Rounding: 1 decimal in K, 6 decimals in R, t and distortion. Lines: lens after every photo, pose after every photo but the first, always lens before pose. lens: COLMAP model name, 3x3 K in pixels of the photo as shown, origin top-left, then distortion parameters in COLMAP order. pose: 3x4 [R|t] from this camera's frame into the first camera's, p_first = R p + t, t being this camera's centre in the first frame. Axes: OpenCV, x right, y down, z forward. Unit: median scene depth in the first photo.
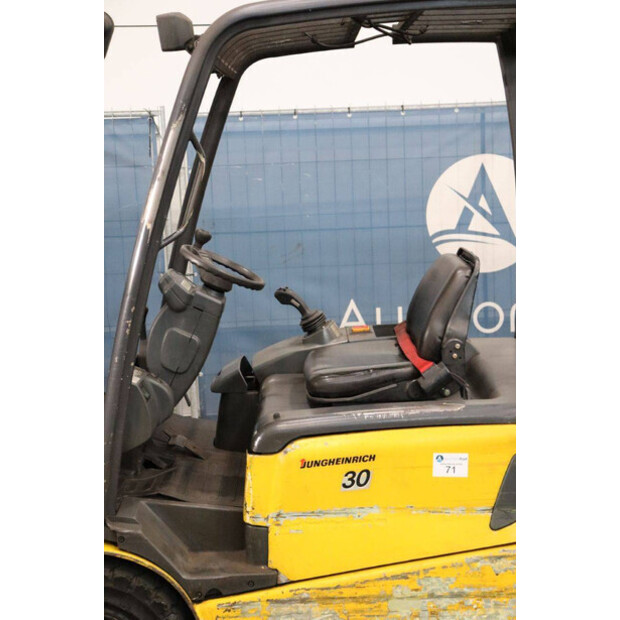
lens RADIAL K [[968.3, 0, 310.0], [0, 968.3, 310.0], [0, 0, 1]] dist [0.162781, -0.023330]
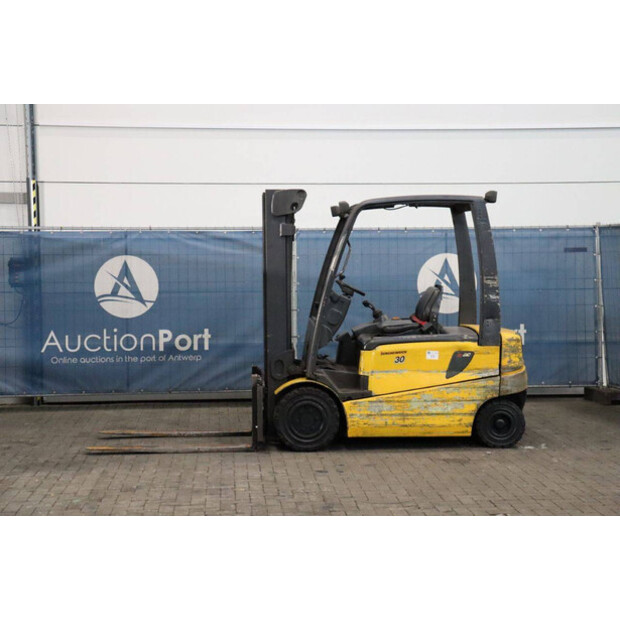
lens RADIAL K [[1251.2, 0, 310.0], [0, 1251.2, 310.0], [0, 0, 1]] dist [0.282890, 0.011346]
pose [[0.997946, 0.025908, 0.058593, -0.432278], [-0.018569, 0.992296, -0.122488, 0.481299], [-0.061315, 0.121148, 0.990739, -2.636970]]
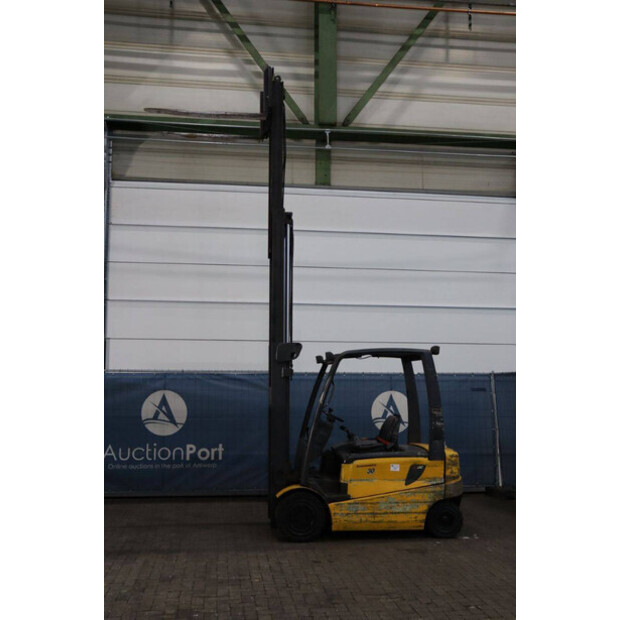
lens RADIAL K [[741.5, 0, 300.5], [0, 741.5, 310.9], [0, 0, 1]] dist [-0.017409, 0.035427]
pose [[0.993837, 0.048882, 0.099489, -0.540558], [-0.020143, 0.962214, -0.271548, 0.360715], [-0.109003, 0.267870, 0.957269, -1.899330]]
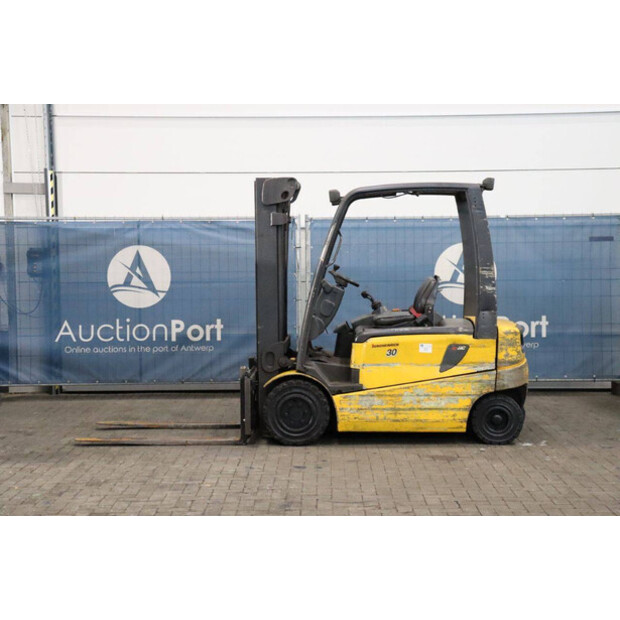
lens RADIAL K [[1222.3, 0, 310.0], [0, 1222.3, 310.0], [0, 0, 1]] dist [0.282430, 0.028175]
pose [[0.998959, 0.029099, -0.035136, -0.065889], [-0.032819, 0.993345, -0.110398, 0.443163], [0.031690, 0.111436, 0.993266, -2.480624]]
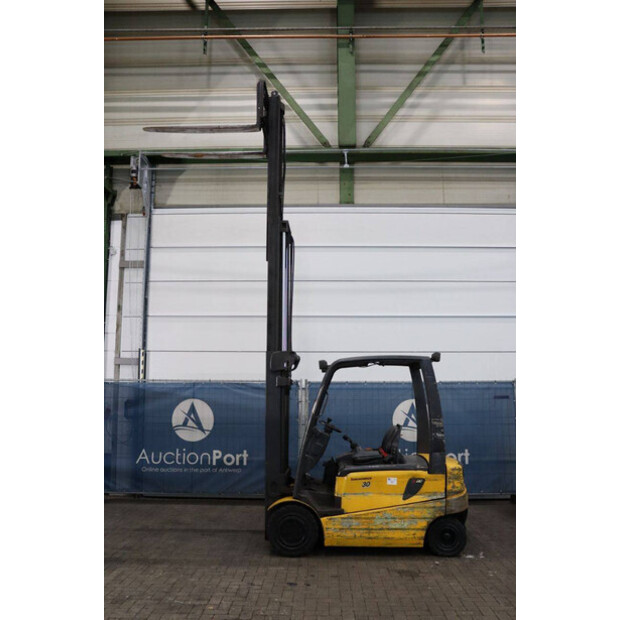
lens RADIAL K [[586.8, 0, 310.0], [0, 586.8, 310.0], [0, 0, 1]] dist [-0.137425, 0.176713]
pose [[0.998011, 0.028801, -0.056085, -0.058426], [-0.044584, 0.951369, -0.304812, 0.221161], [0.044579, 0.306706, 0.950760, -1.255761]]
